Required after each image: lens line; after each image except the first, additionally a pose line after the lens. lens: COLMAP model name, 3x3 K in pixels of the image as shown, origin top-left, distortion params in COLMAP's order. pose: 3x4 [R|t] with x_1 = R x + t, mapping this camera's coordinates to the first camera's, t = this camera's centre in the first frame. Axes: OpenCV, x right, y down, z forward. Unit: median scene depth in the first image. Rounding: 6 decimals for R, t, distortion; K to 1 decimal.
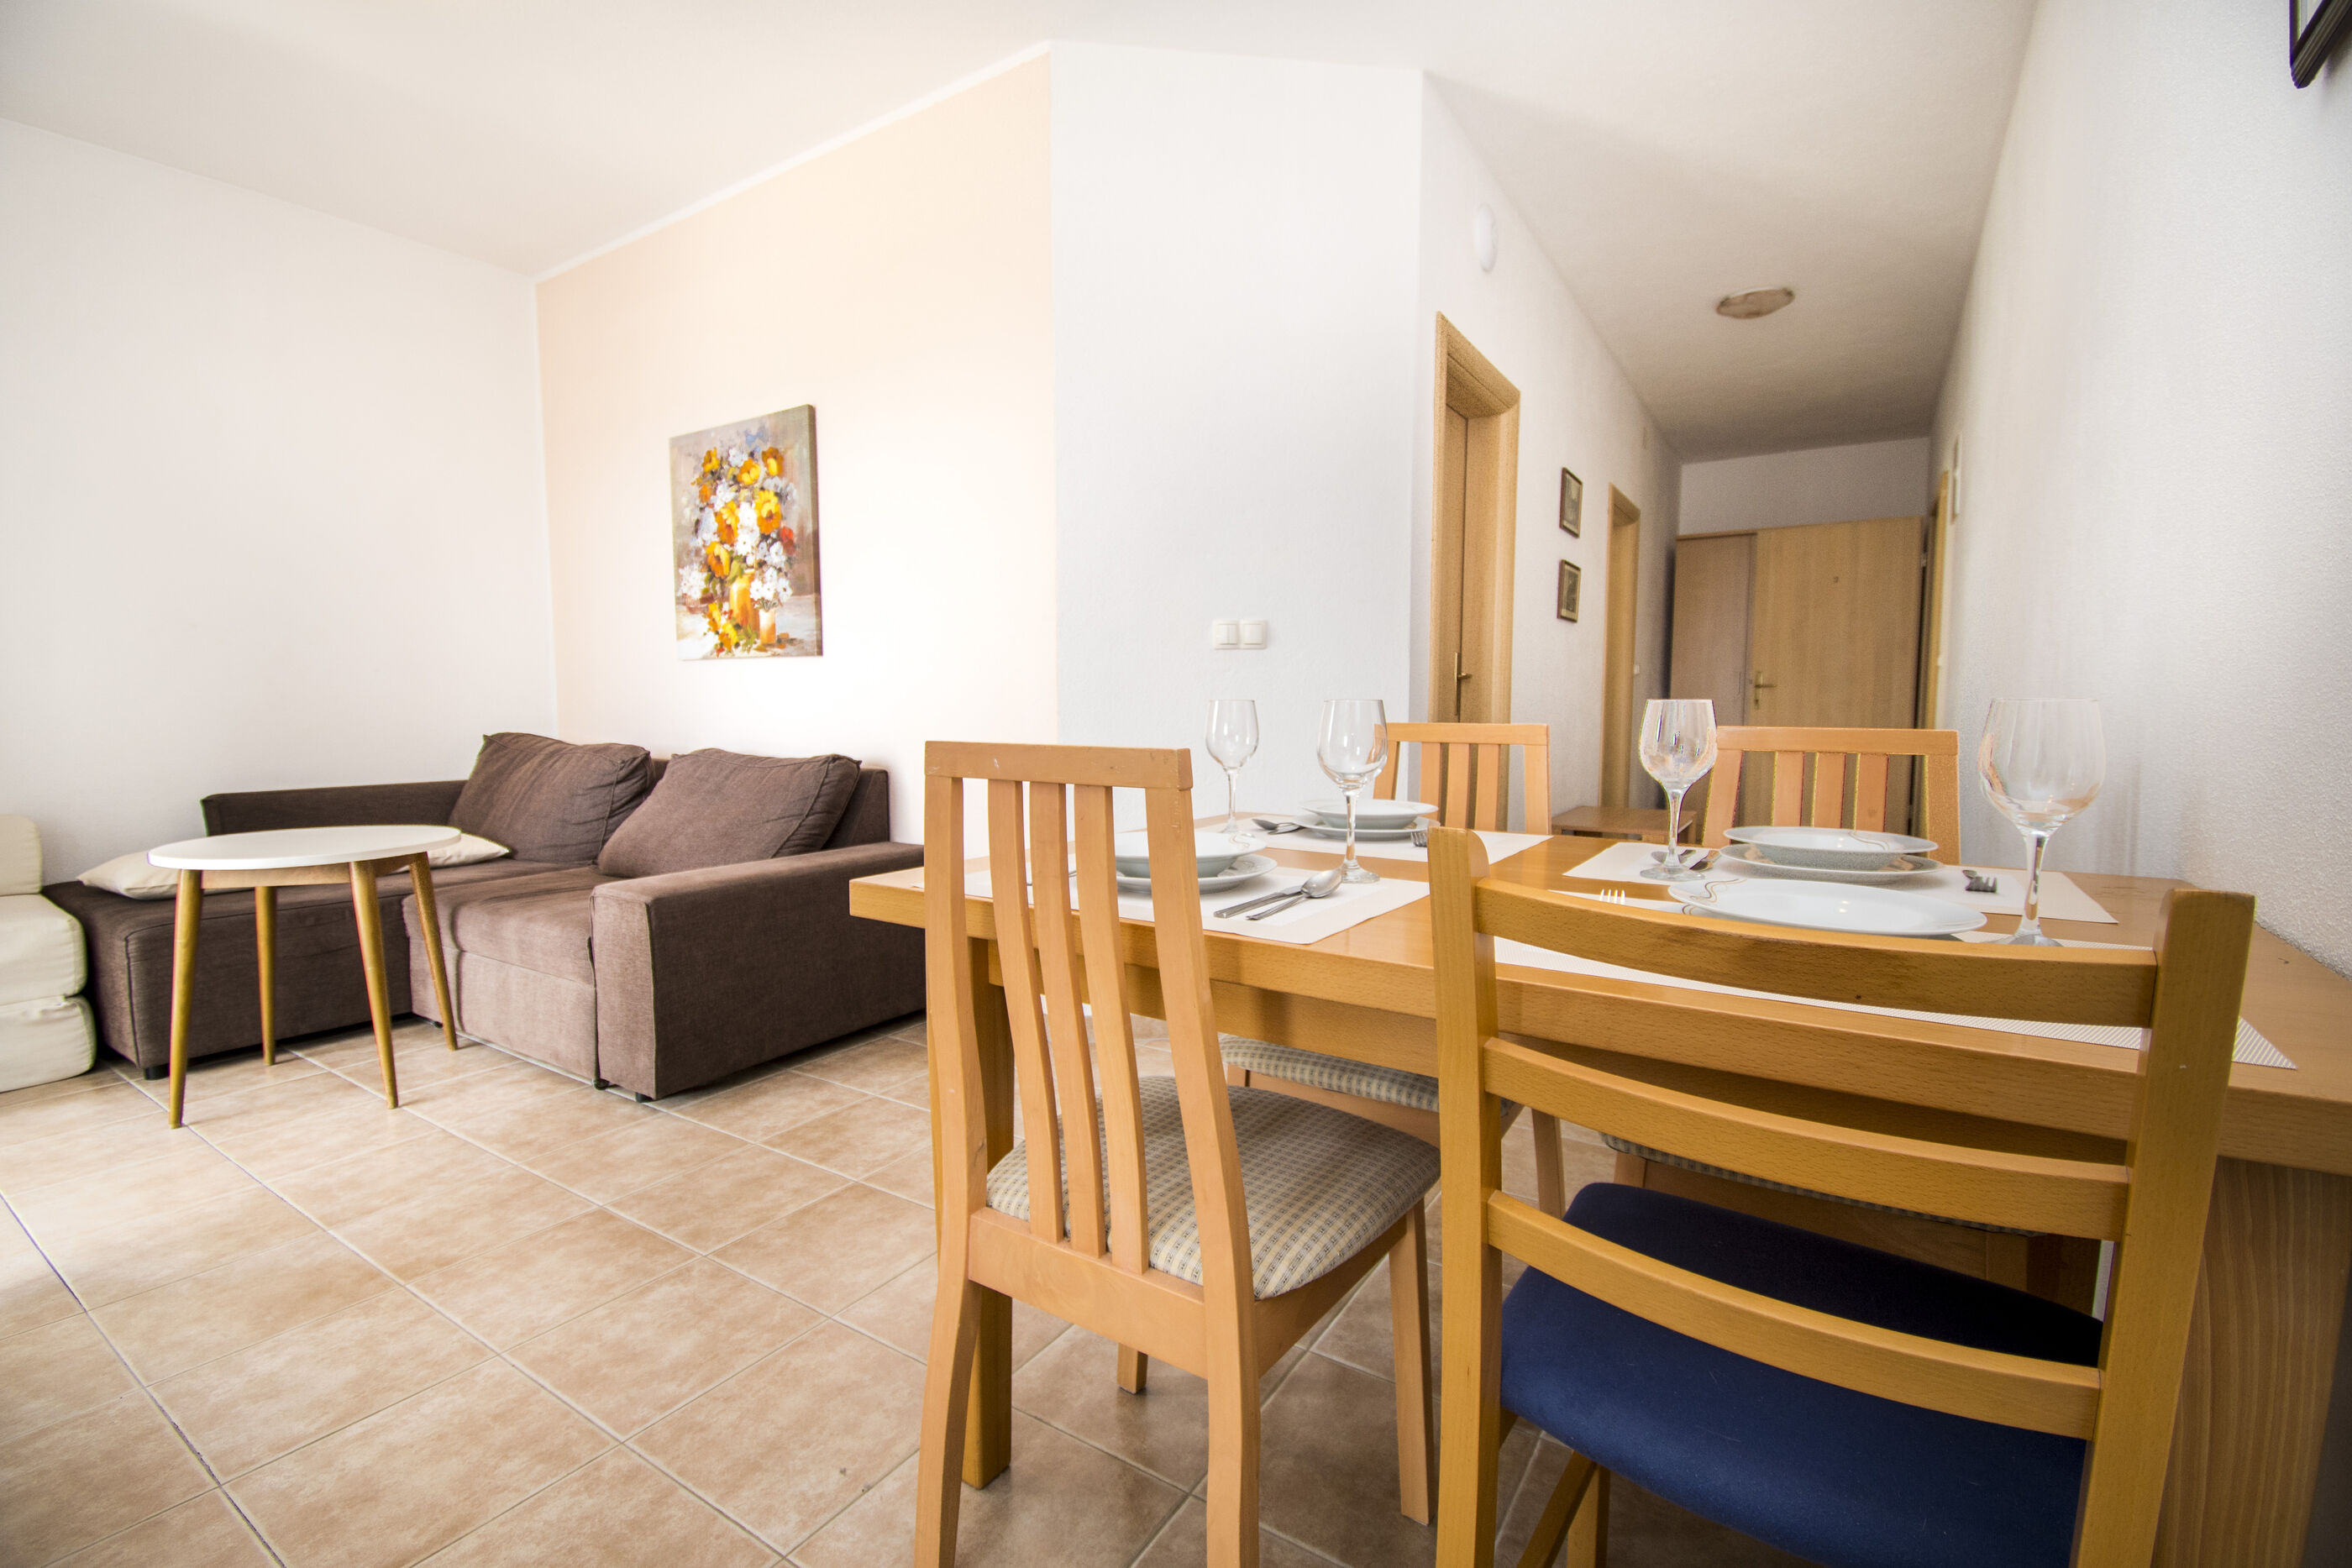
lens RADIAL K [[1045.7, 0, 1175.6], [0, 1045.7, 790.3], [0, 0, 1]] dist [-0.005534, -0.000771]
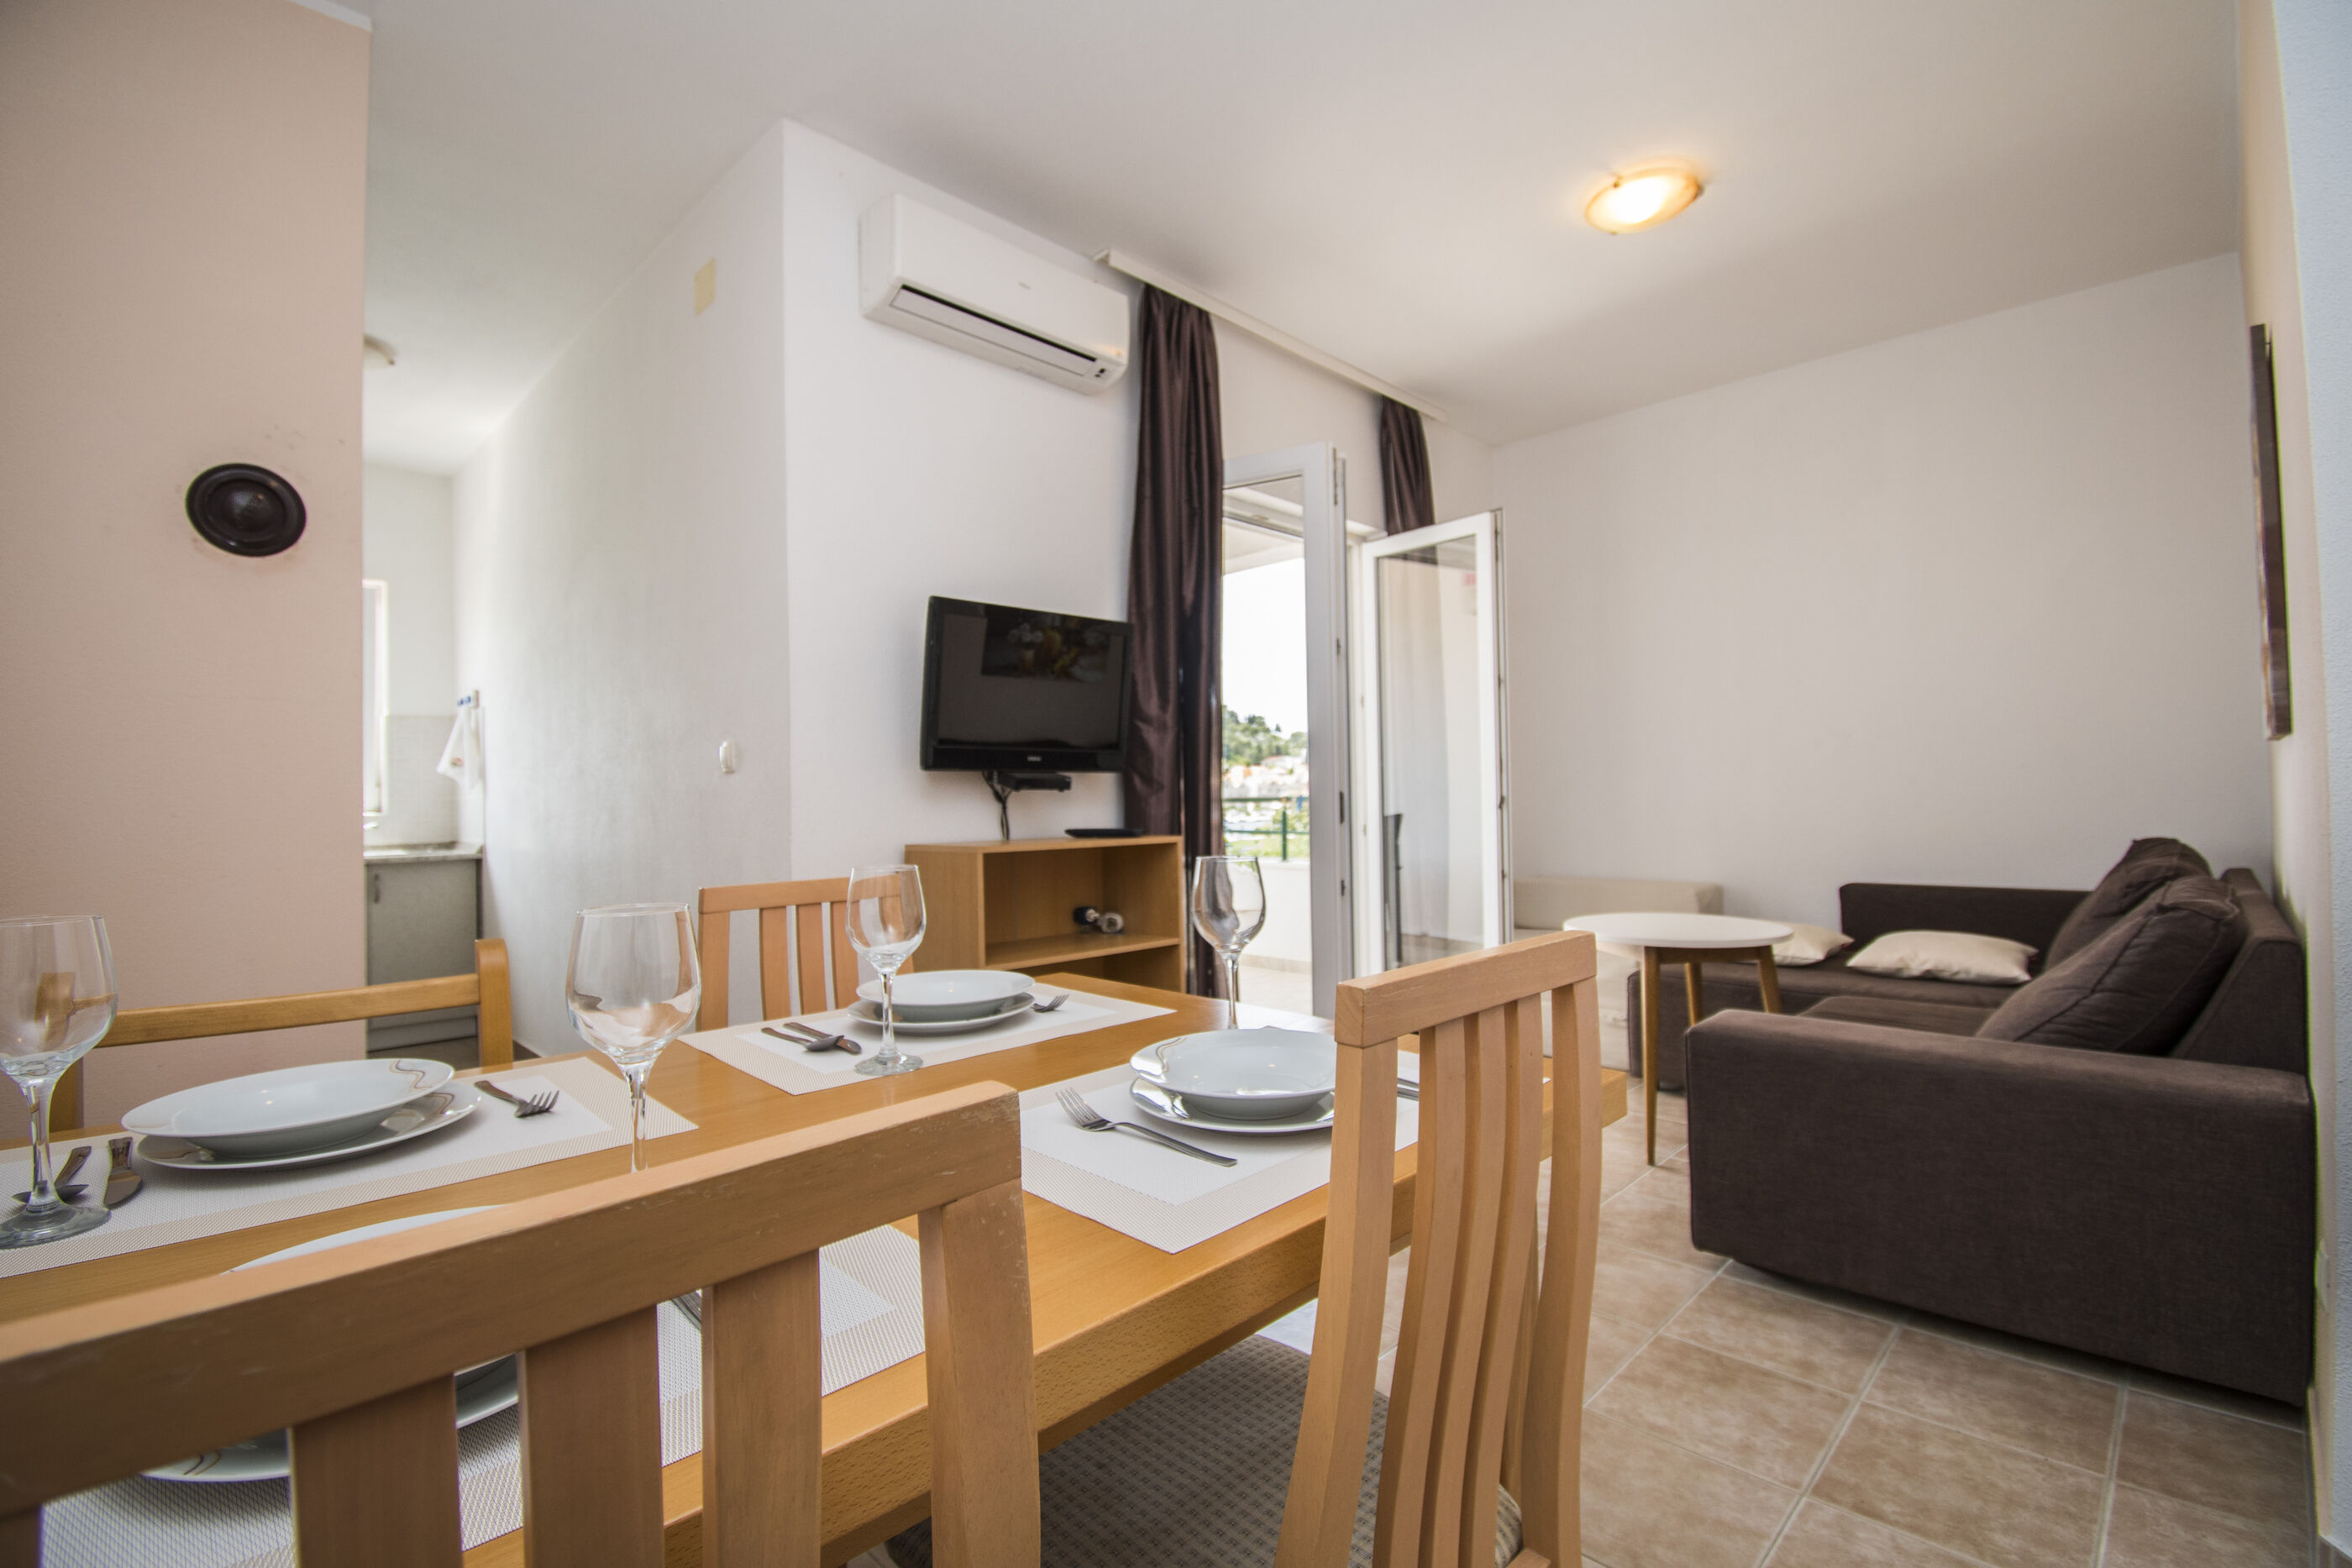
lens RADIAL K [[1045.7, 0, 1171.8], [0, 1045.7, 788.0], [0, 0, 1]] dist [-0.005534, -0.000771]
pose [[-0.194766, -0.000317, -0.980850, 0.451239], [-0.068367, 0.997572, 0.013253, -0.081671], [0.978464, 0.069639, -0.194315, 0.647291]]
